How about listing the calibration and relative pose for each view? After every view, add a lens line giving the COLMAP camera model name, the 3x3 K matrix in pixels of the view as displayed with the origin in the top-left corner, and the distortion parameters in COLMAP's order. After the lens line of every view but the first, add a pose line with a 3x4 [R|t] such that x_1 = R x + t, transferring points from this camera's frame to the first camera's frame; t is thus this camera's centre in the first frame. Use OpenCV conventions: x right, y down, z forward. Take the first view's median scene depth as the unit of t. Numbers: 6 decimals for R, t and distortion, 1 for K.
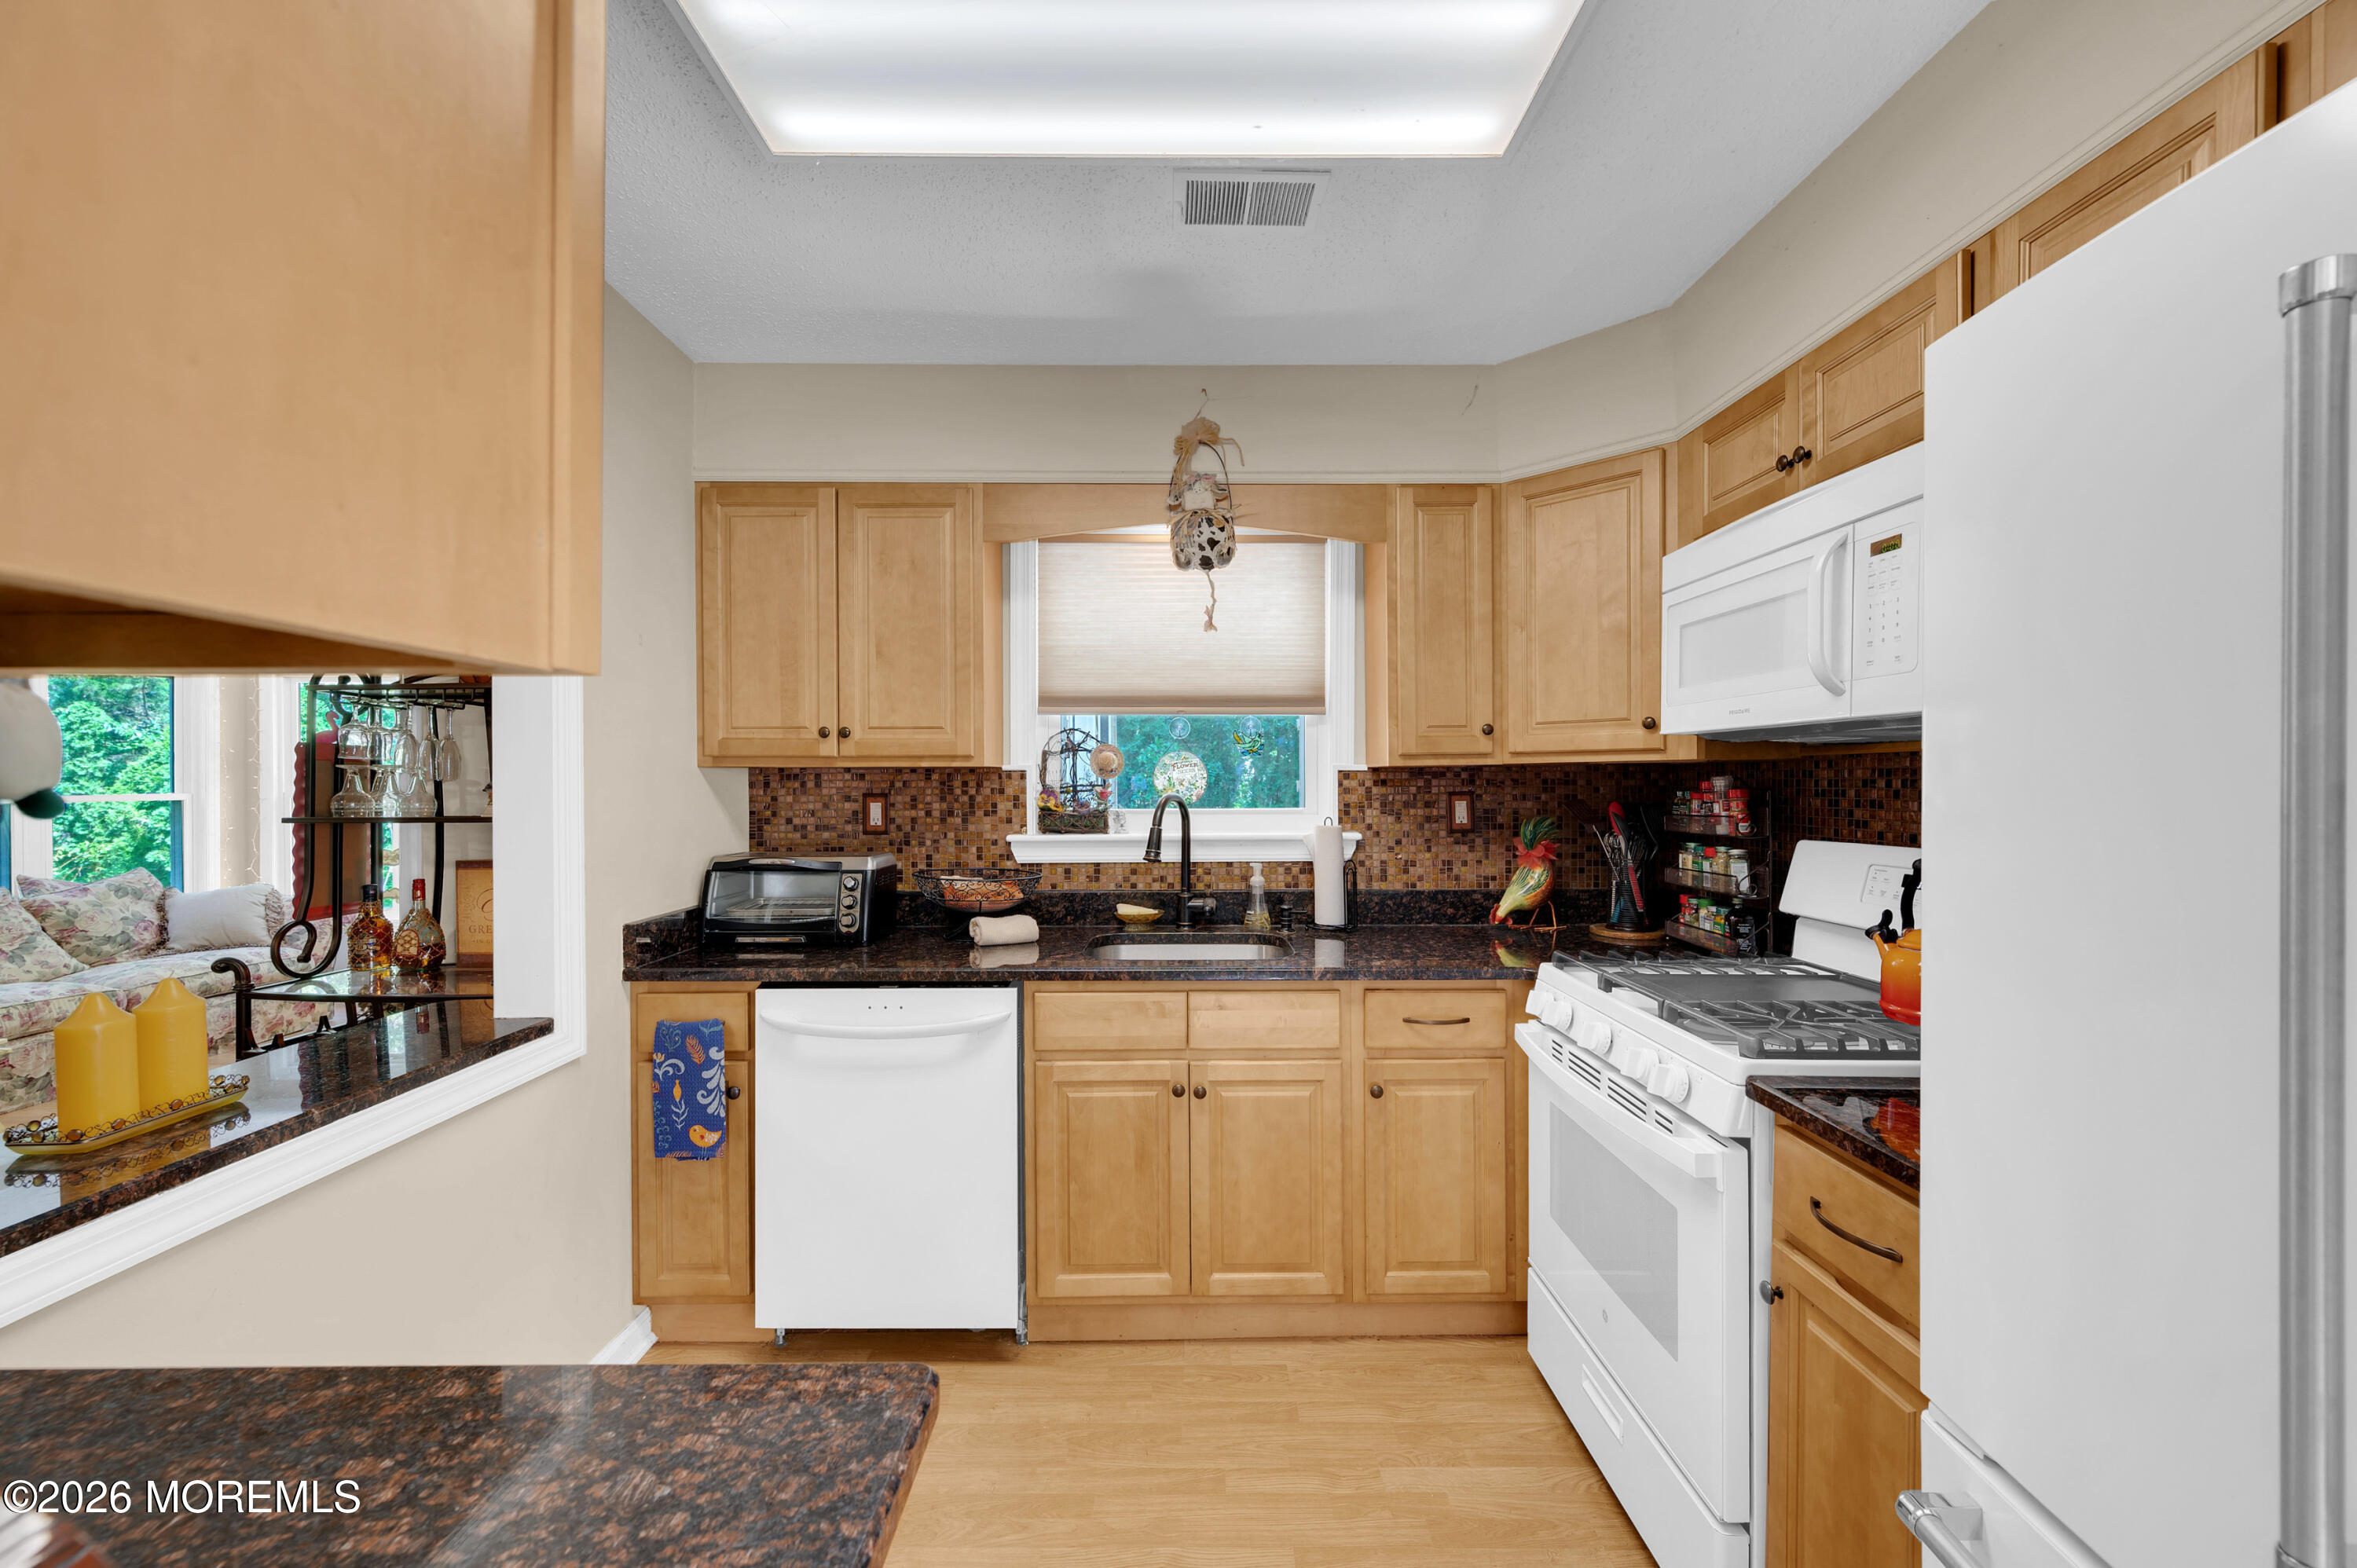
lens RADIAL K [[922.1, 0, 1190.5], [0, 922.1, 795.3], [0, 0, 1]] dist [-0.004441, -0.000393]
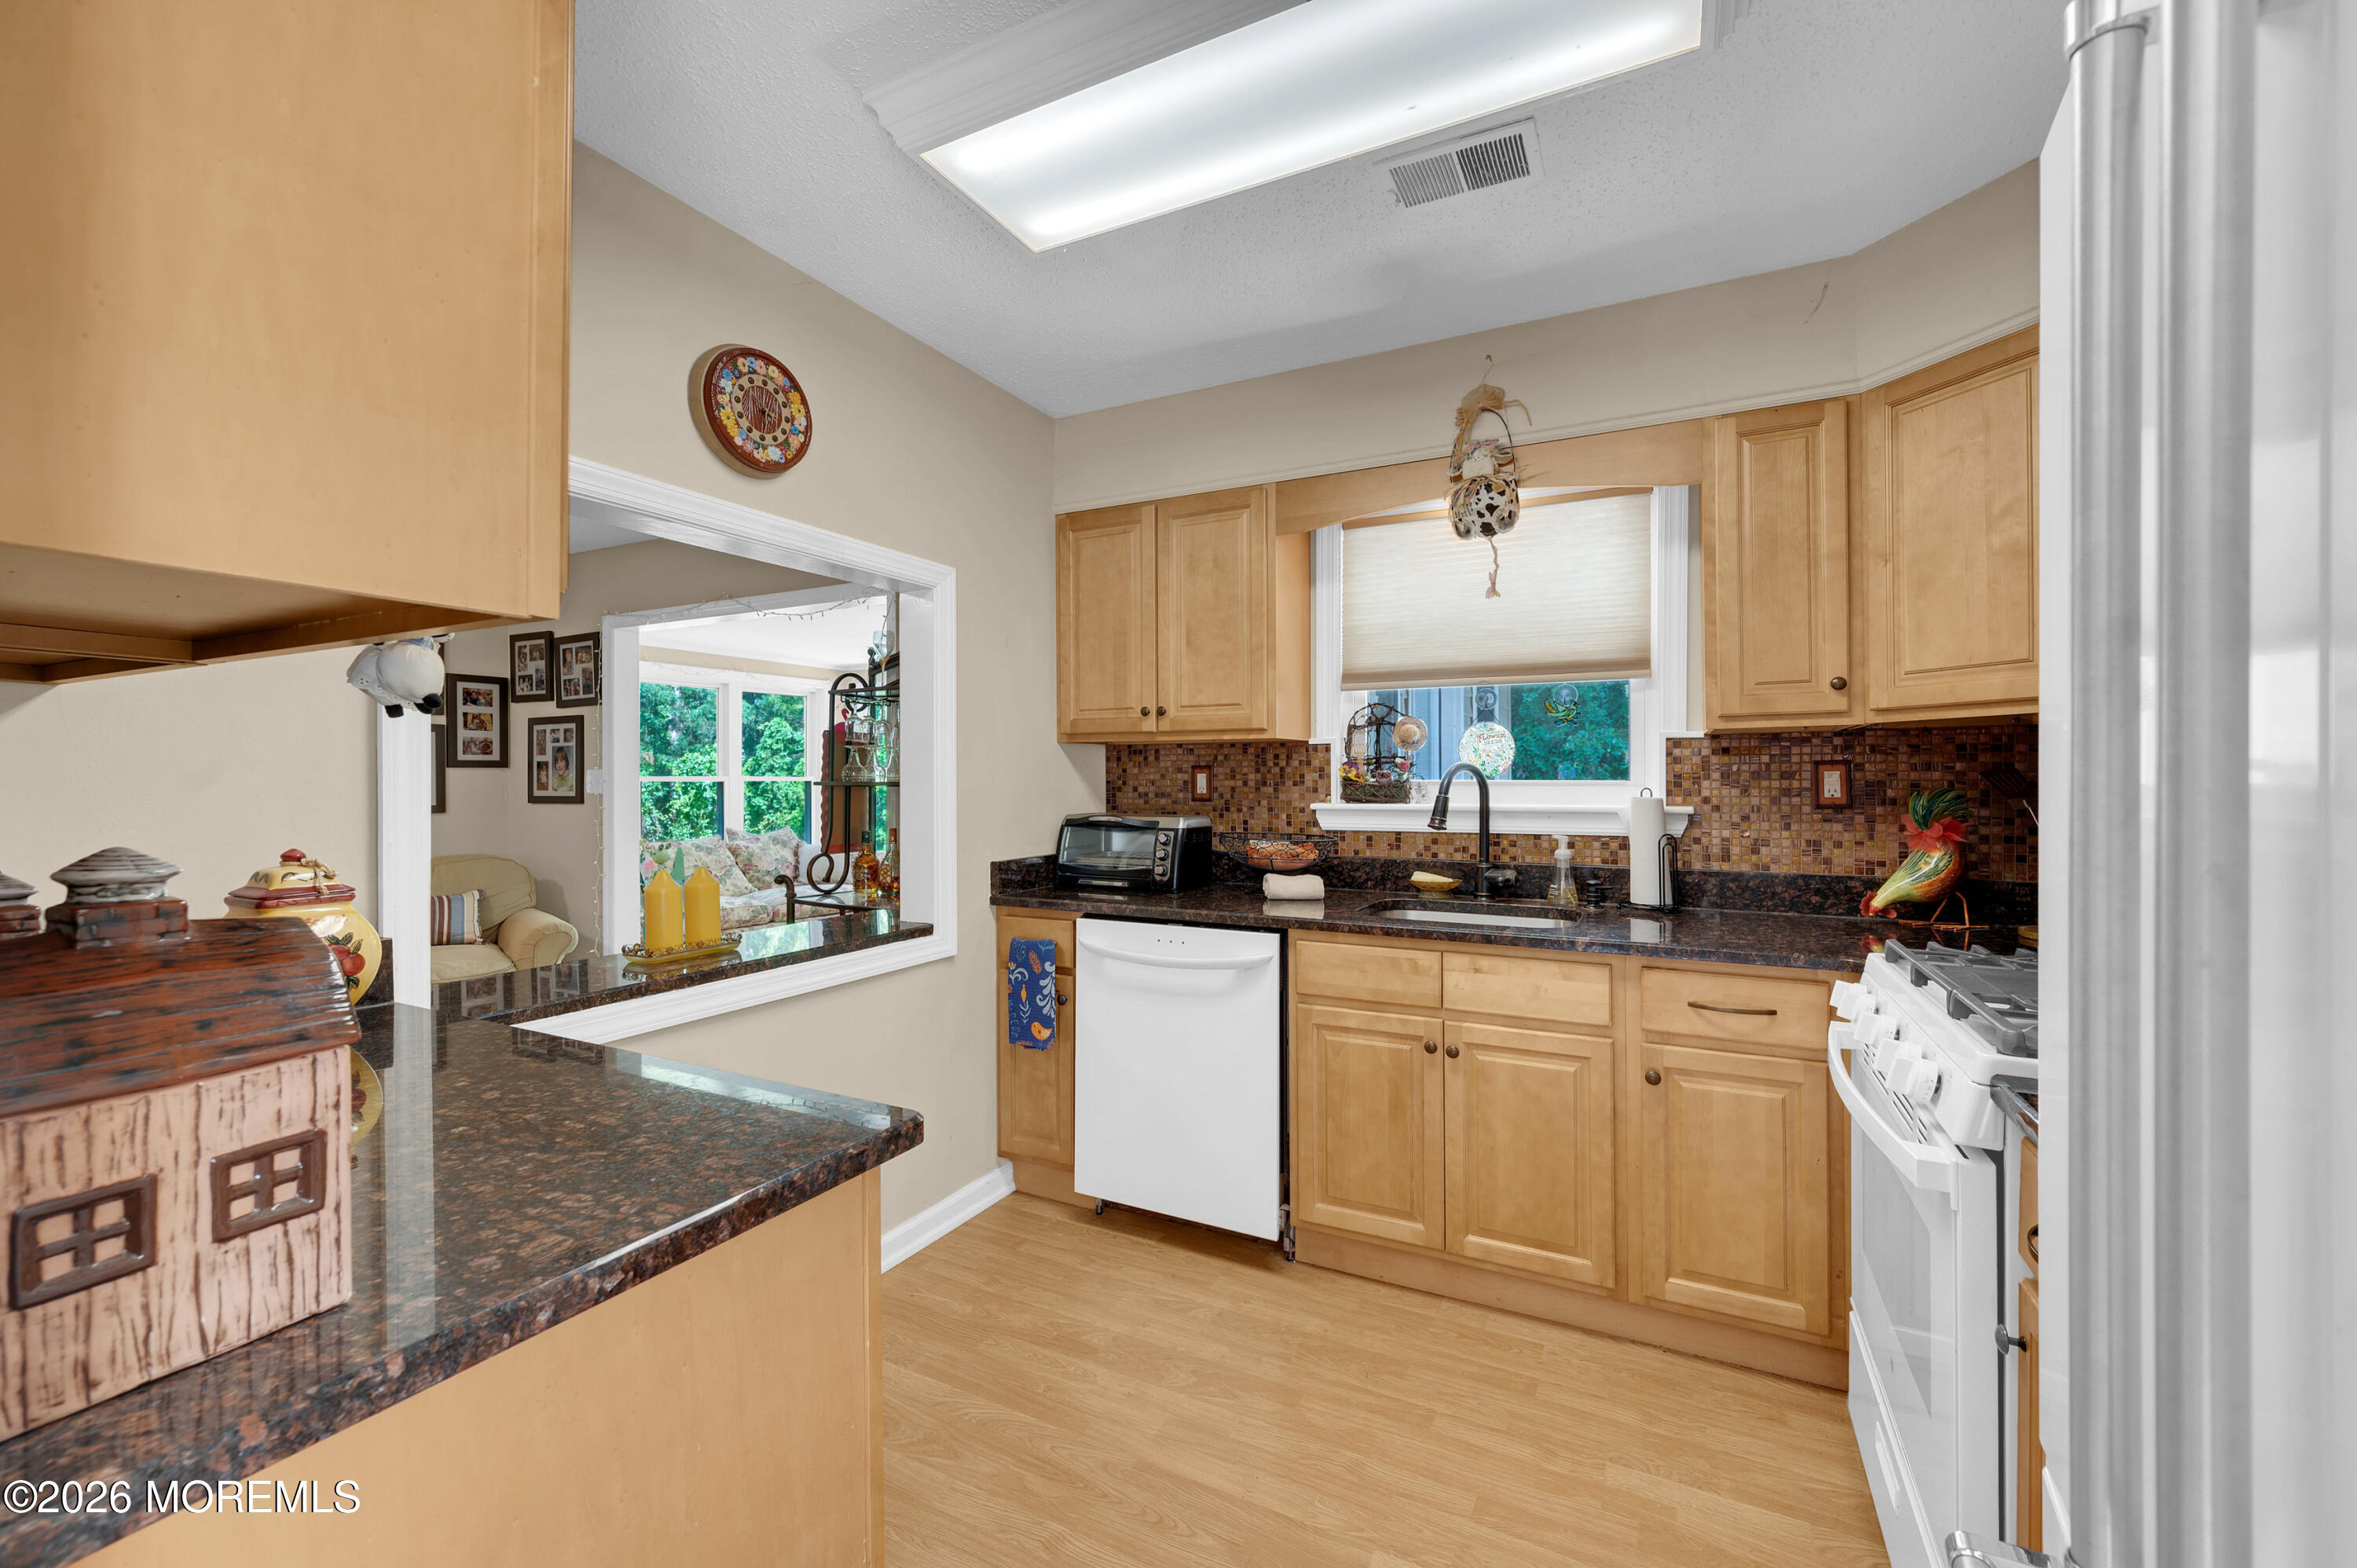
lens RADIAL K [[922.1, 0, 1220.3], [0, 922.1, 787.9], [0, 0, 1]] dist [-0.004441, -0.000393]
pose [[0.895599, 0.001010, -0.444862, 0.200283], [-0.002477, 0.999993, -0.002718, 0.030637], [0.444856, 0.003536, 0.895595, -0.019594]]
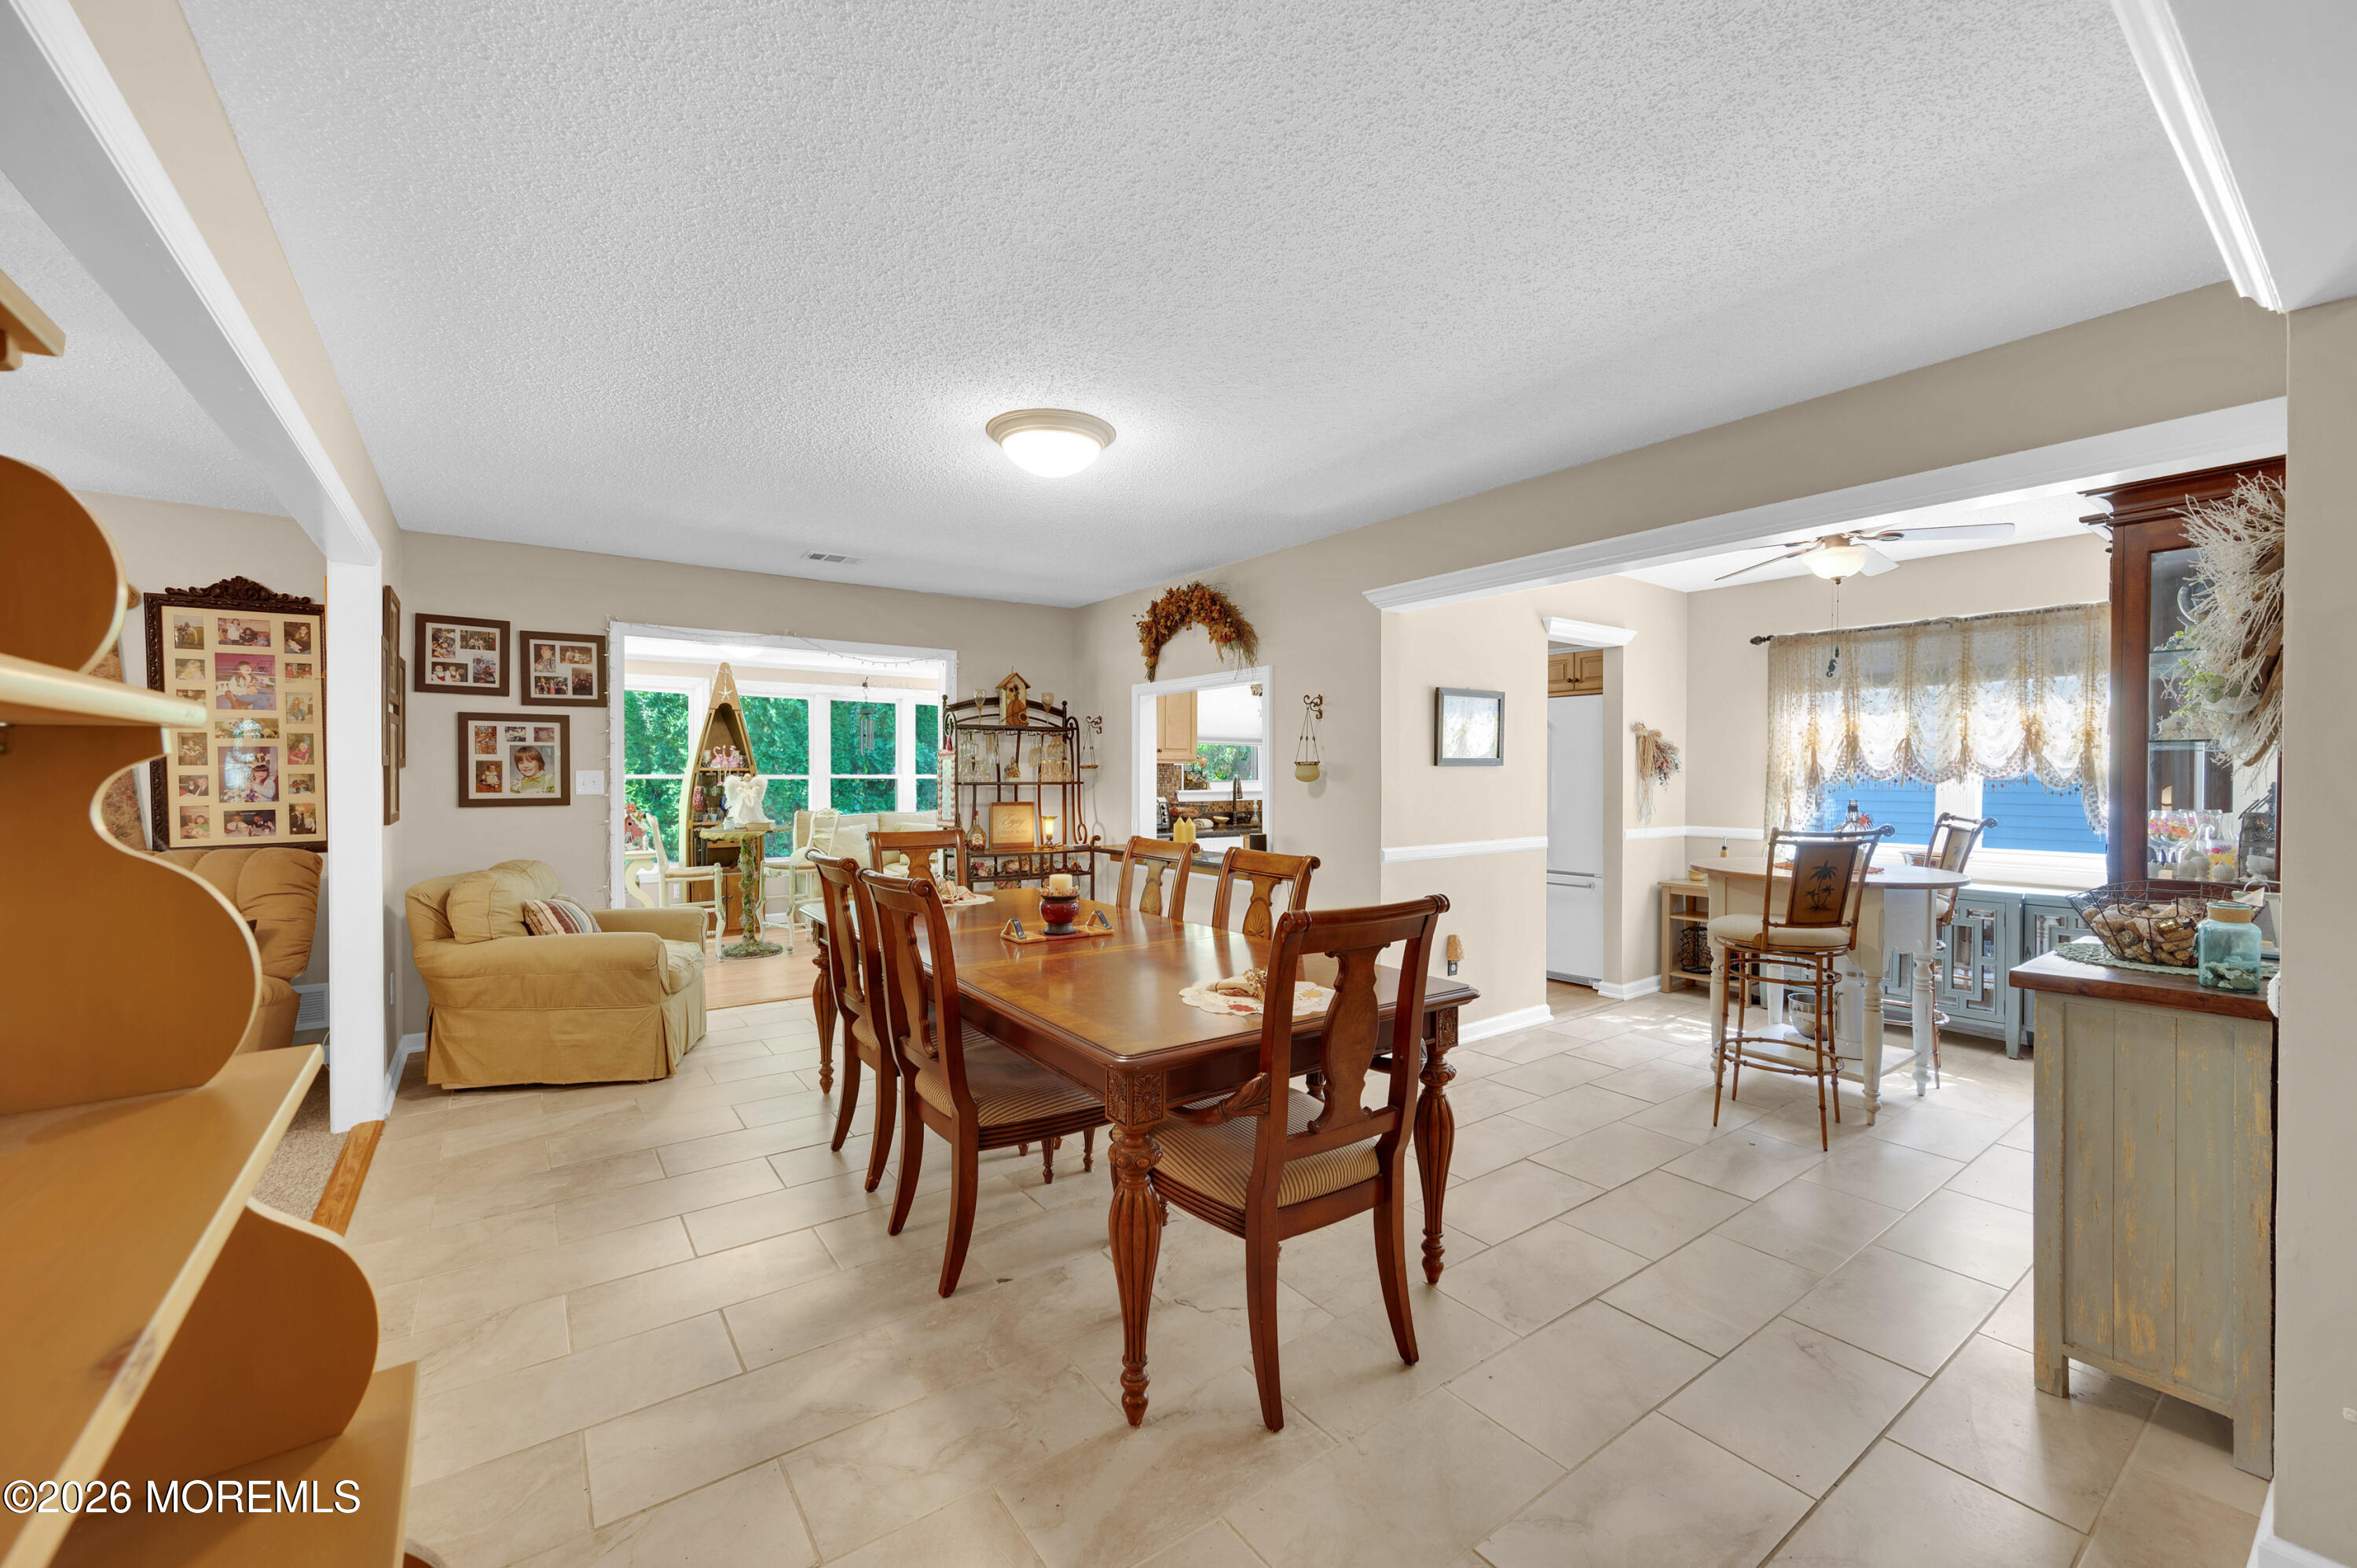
lens RADIAL K [[956.2, 0, 1188.6], [0, 956.2, 776.6], [0, 0, 1]] dist [-0.013242, 0.000386]
pose [[0.819031, -0.000045, 0.573749, -1.860311], [0.005237, 0.999959, -0.007397, 0.024946], [-0.573725, 0.009063, 0.818998, -1.195681]]
